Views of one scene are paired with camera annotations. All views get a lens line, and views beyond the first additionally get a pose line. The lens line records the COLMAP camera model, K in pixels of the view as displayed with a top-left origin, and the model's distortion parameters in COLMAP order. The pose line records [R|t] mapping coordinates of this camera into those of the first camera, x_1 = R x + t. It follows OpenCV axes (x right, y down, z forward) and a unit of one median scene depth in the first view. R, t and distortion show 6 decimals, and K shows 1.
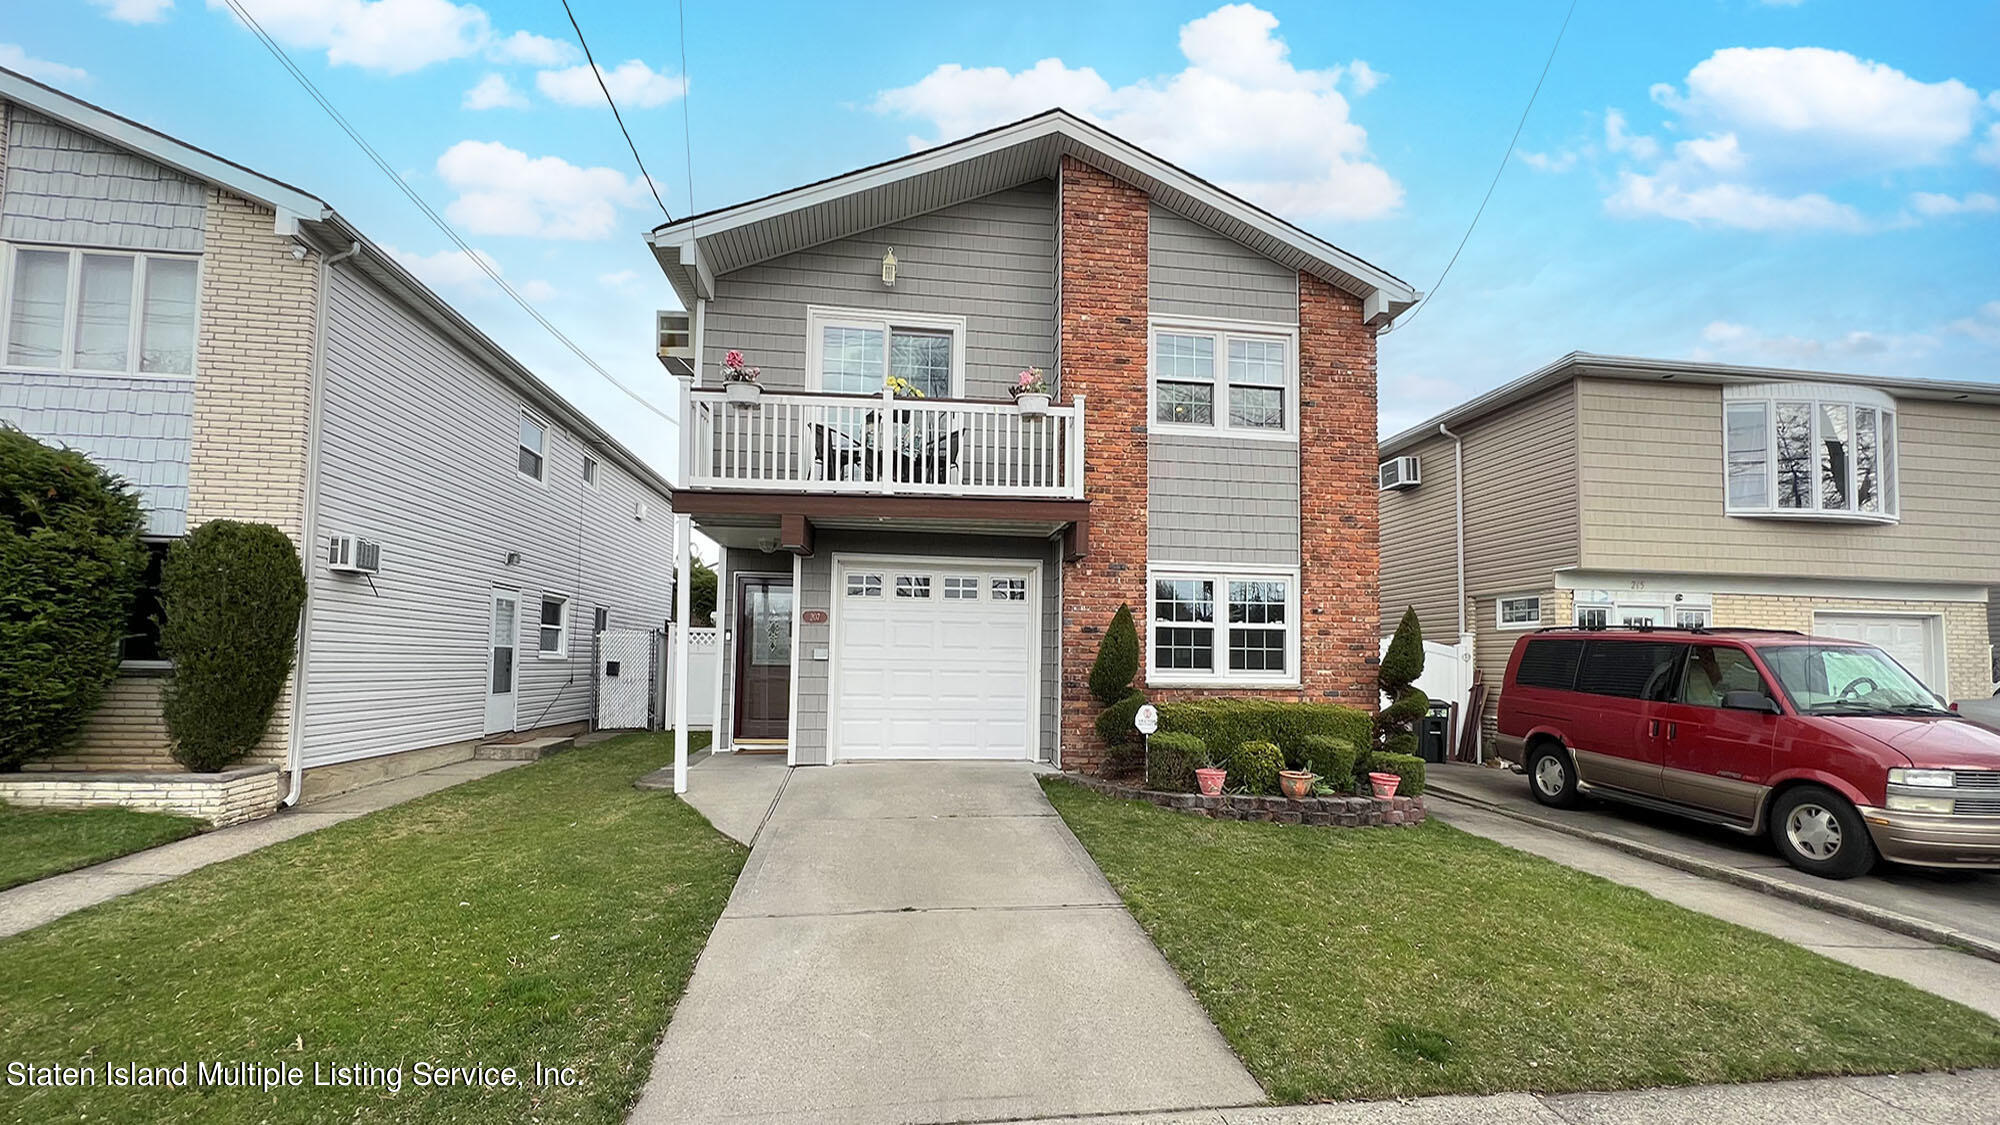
lens RADIAL K [[816.5, 0, 994.1], [0, 816.5, 623.5], [0, 0, 1]] dist [-0.000784, -0.000146]
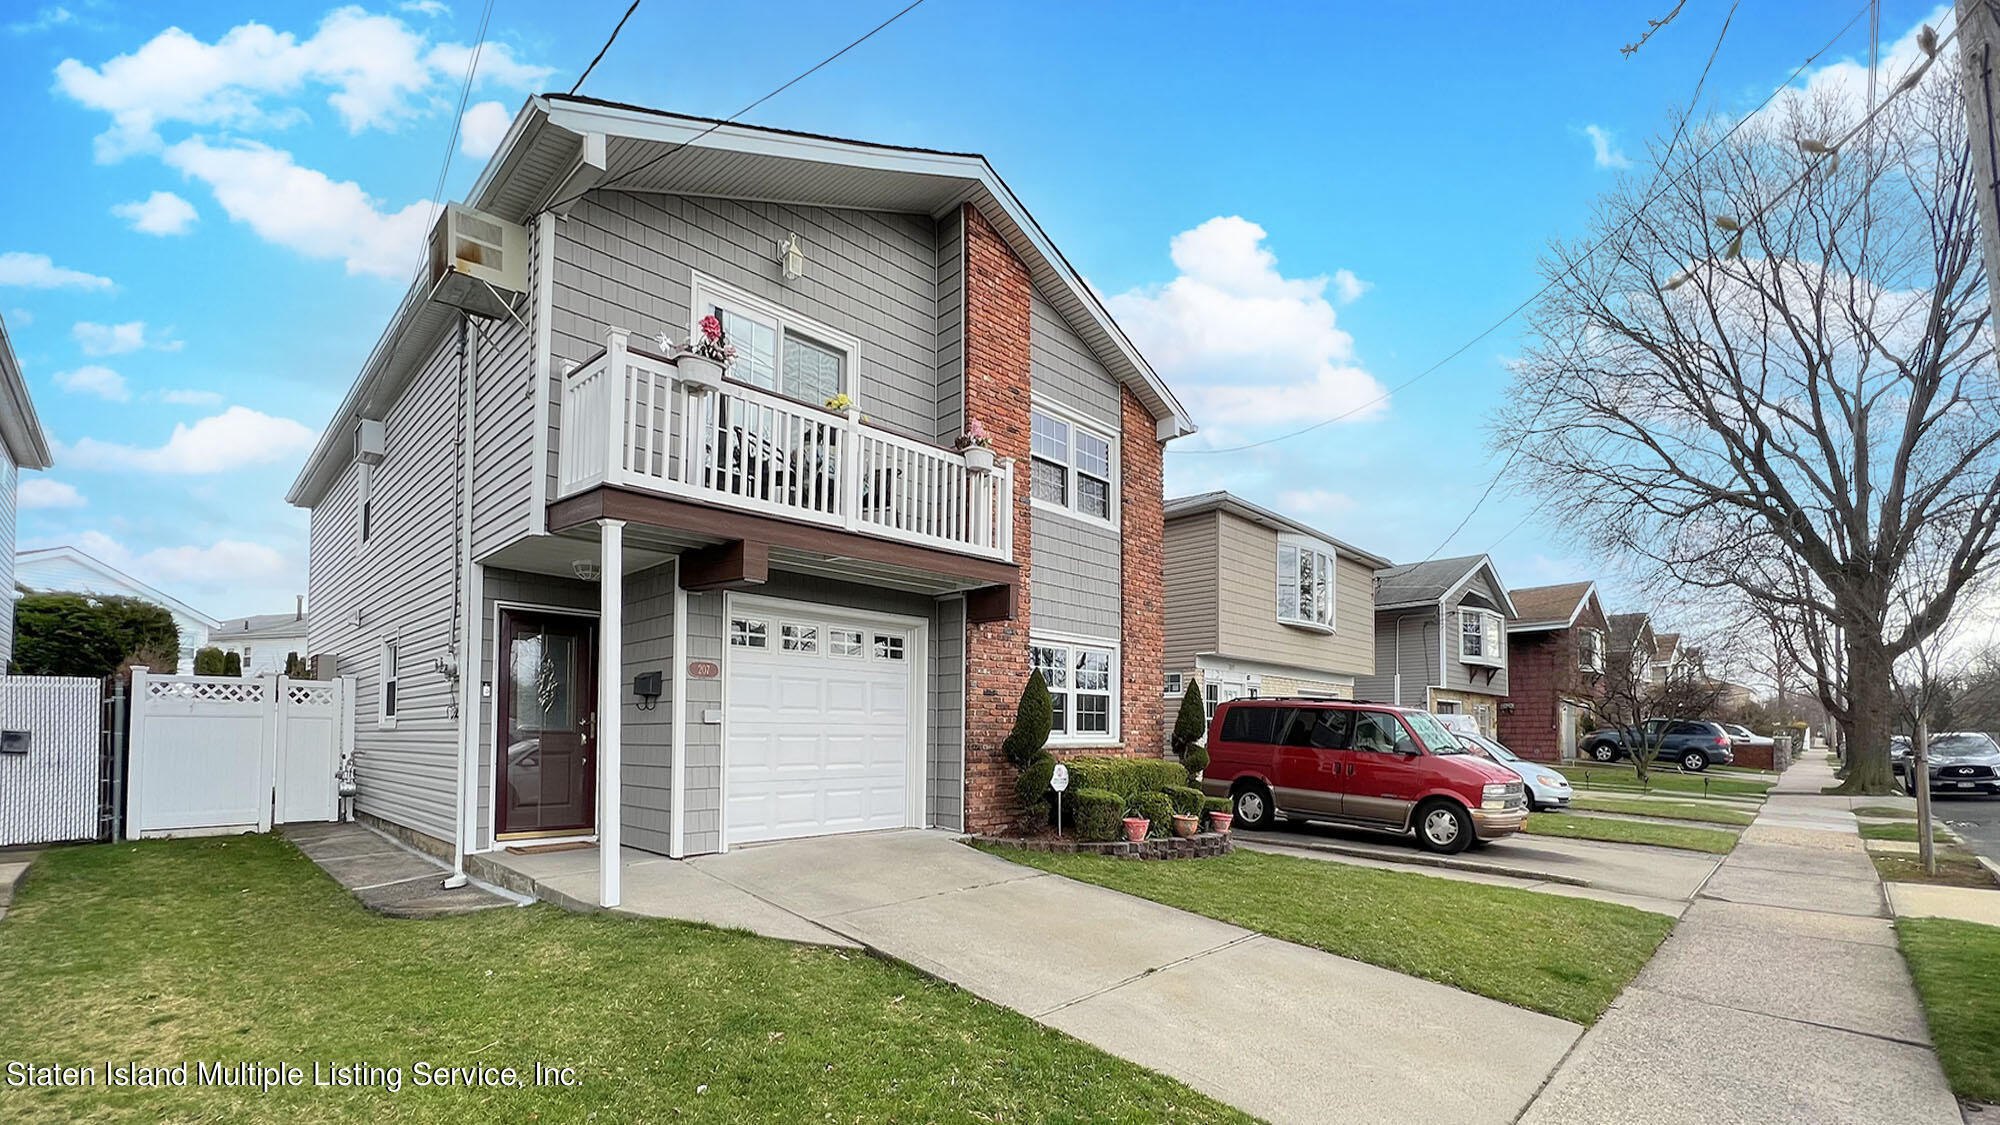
lens RADIAL K [[830.3, 0, 1006.5], [0, 830.3, 709.6], [0, 0, 1]] dist [-0.000092, -0.000069]
pose [[0.783062, 0.007213, 0.621901, -0.487972], [-0.024011, 0.999538, 0.018640, 0.008844], [-0.621479, -0.029528, 0.782874, 0.179087]]
